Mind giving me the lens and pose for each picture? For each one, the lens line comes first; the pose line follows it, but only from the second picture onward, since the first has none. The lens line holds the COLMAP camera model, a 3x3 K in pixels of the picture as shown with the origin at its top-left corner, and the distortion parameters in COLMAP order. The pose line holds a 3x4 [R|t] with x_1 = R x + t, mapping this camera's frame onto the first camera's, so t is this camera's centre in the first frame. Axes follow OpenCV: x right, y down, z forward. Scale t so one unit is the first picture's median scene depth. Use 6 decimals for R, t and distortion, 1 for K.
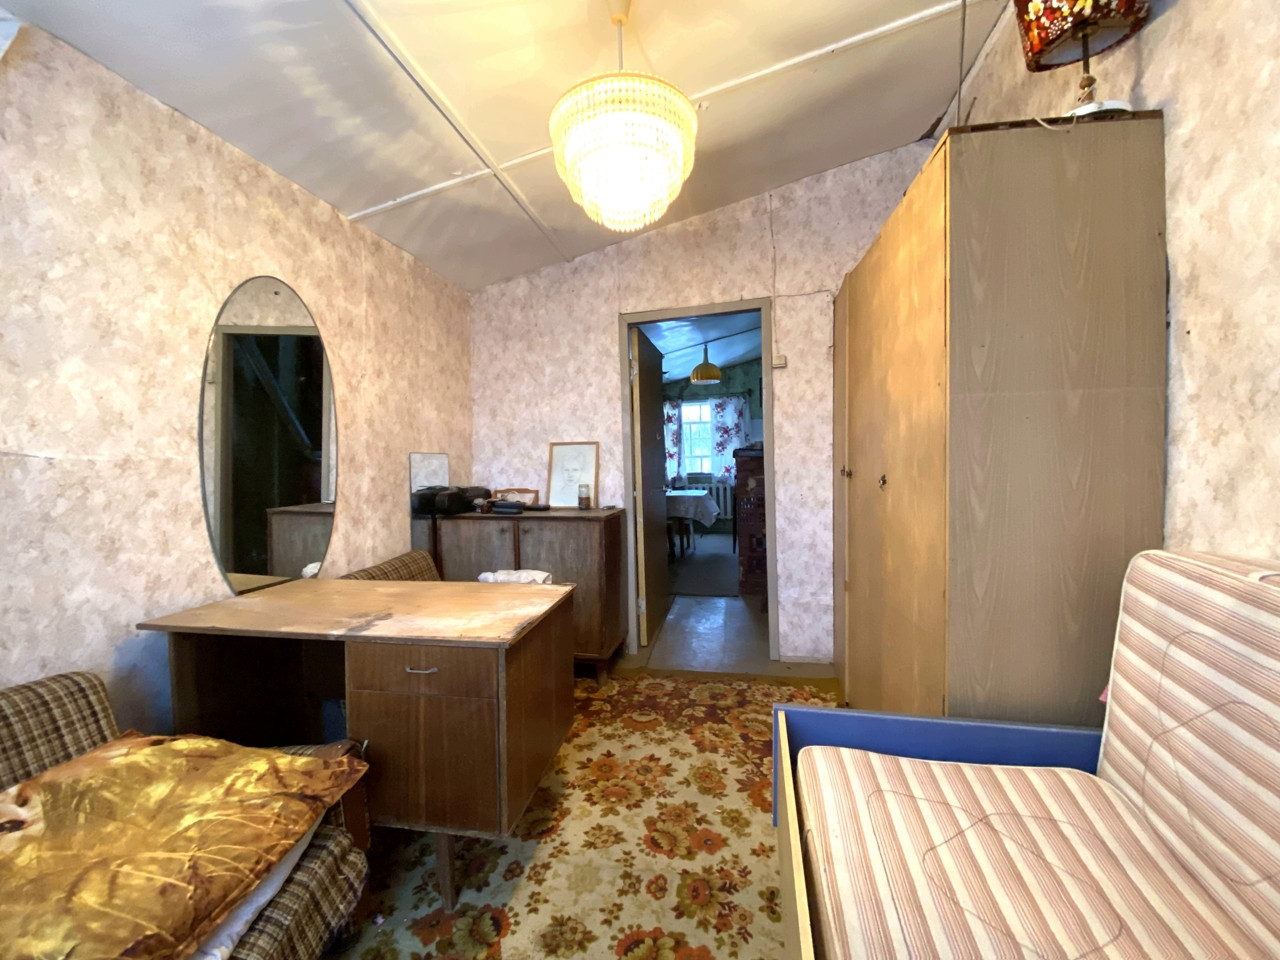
lens RADIAL K [[512.4, 0, 632.3], [0, 512.4, 477.7], [0, 0, 1]] dist [0.013047, -0.017732]
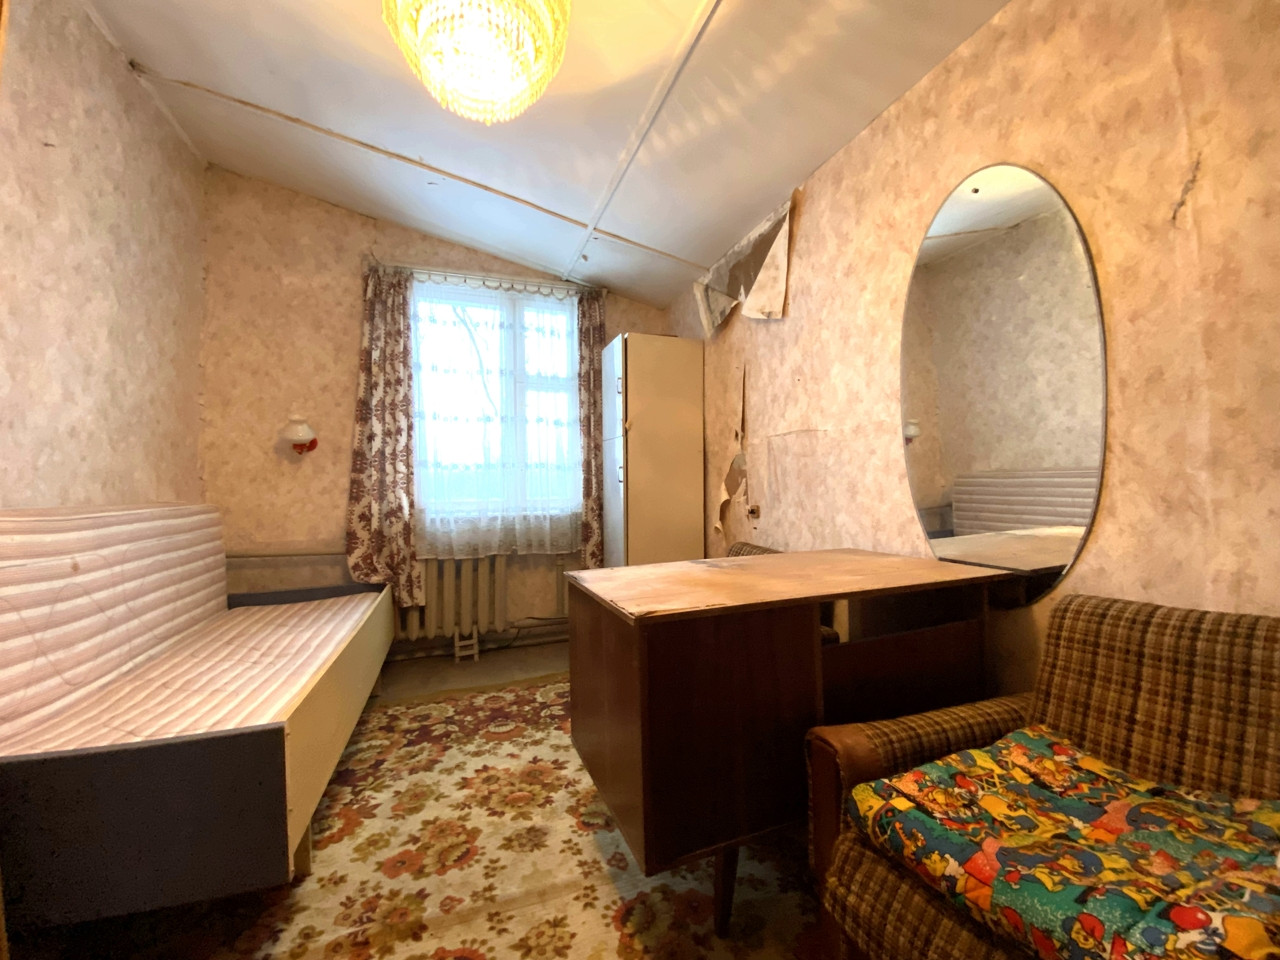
lens RADIAL K [[512.4, 0, 632.3], [0, 512.4, 477.7], [0, 0, 1]] dist [0.013047, -0.017732]
pose [[-0.857427, 0.021207, -0.514169, 0.205984], [0.016794, 0.999771, 0.013231, 0.070981], [0.514332, 0.002710, -0.857587, 1.822970]]
